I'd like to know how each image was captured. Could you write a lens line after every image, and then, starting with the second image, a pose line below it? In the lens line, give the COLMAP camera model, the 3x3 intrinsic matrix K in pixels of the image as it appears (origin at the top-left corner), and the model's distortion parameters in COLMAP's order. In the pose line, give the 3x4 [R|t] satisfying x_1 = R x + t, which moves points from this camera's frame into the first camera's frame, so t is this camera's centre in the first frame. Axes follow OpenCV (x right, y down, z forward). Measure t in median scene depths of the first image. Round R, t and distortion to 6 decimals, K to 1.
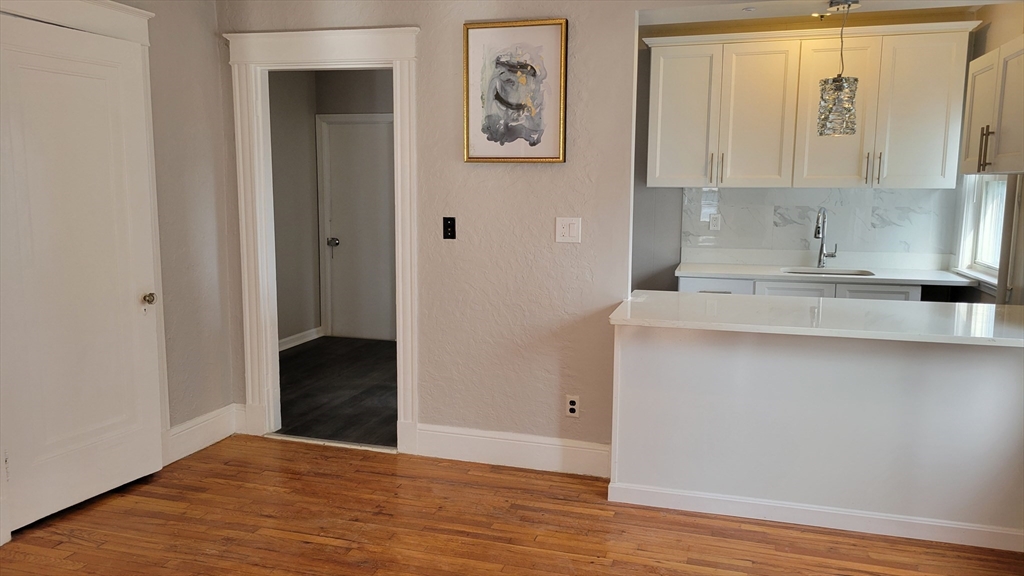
lens RADIAL K [[771.2, 0, 502.7], [0, 771.2, 287.9], [0, 0, 1]] dist [0.051539, -0.034937]
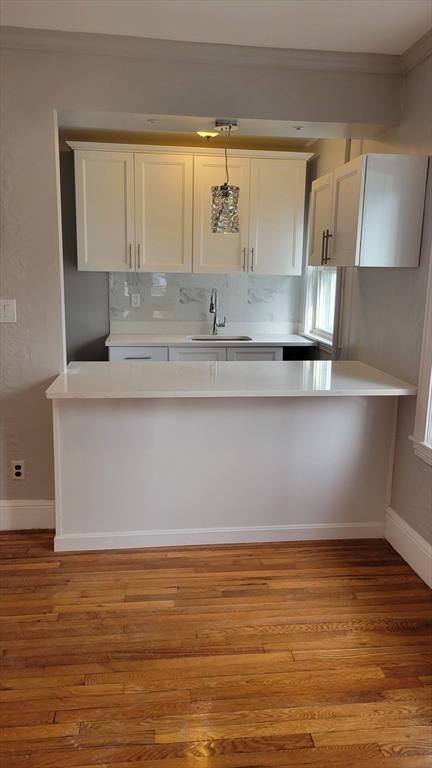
lens RADIAL K [[578.4, 0, 219.4], [0, 578.4, 375.9], [0, 0, 1]] dist [0.051539, -0.034937]
pose [[0.917690, -0.060621, 0.392644, 0.036461], [0.039421, 0.997307, 0.061841, -0.022993], [-0.395336, -0.041272, 0.917609, 0.127848]]
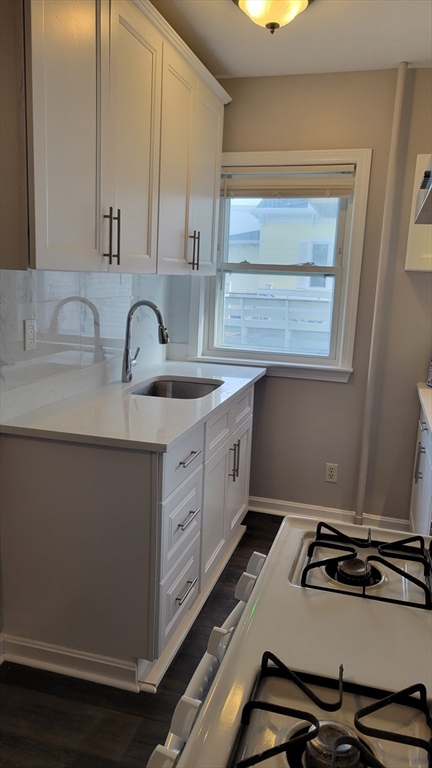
lens RADIAL K [[578.4, 0, 216.9], [0, 578.4, 385.4], [0, 0, 1]] dist [0.051539, -0.034937]
pose [[-0.010309, -0.202163, 0.979298, -0.176818], [0.088346, 0.975336, 0.202275, -0.171399], [-0.996037, 0.088602, 0.007805, 1.231563]]
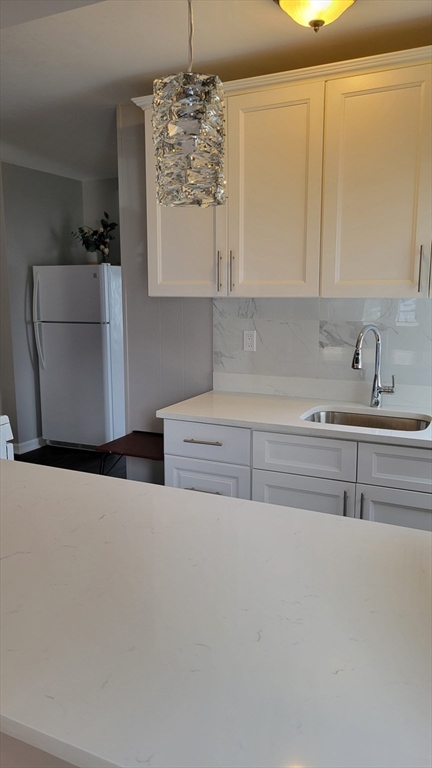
lens RADIAL K [[578.4, 0, 209.0], [0, 578.4, 381.9], [0, 0, 1]] dist [0.051539, -0.034937]
pose [[0.985914, 0.019011, -0.166171, 0.468257], [-0.013648, 0.999350, 0.033357, -0.088362], [0.166697, -0.030620, 0.985533, 0.590990]]
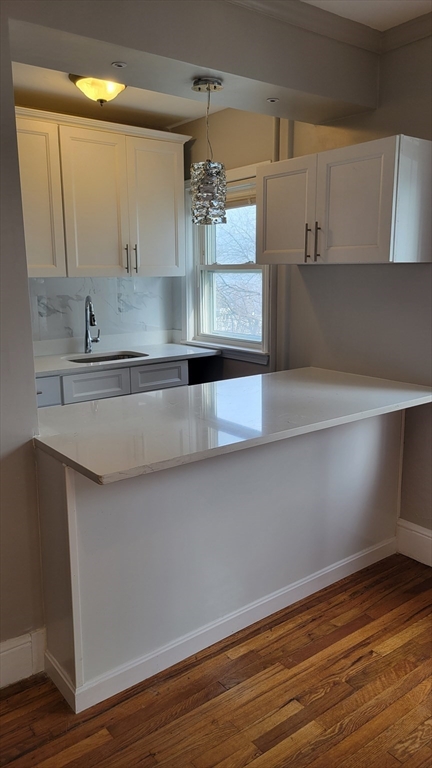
lens RADIAL K [[578.4, 0, 216.3], [0, 578.4, 377.8], [0, 0, 1]] dist [0.051539, -0.034937]
pose [[0.585005, -0.158999, 0.795292, -0.166901], [0.120218, 0.986762, 0.108849, -0.077841], [-0.802071, 0.031931, 0.596375, 0.525194]]
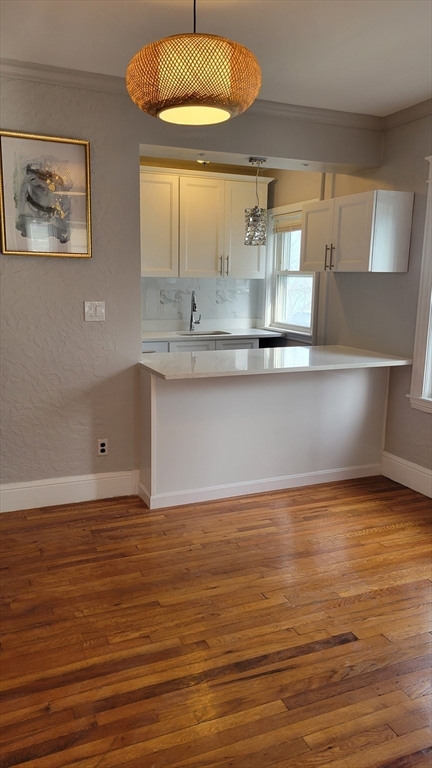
lens RADIAL K [[578.4, 0, 212.0], [0, 578.4, 378.6], [0, 0, 1]] dist [0.051539, -0.034937]
pose [[0.771325, -0.107260, 0.627338, -0.376116], [0.075206, 0.994151, 0.077509, -0.024088], [-0.631982, -0.012605, 0.774880, 0.134510]]
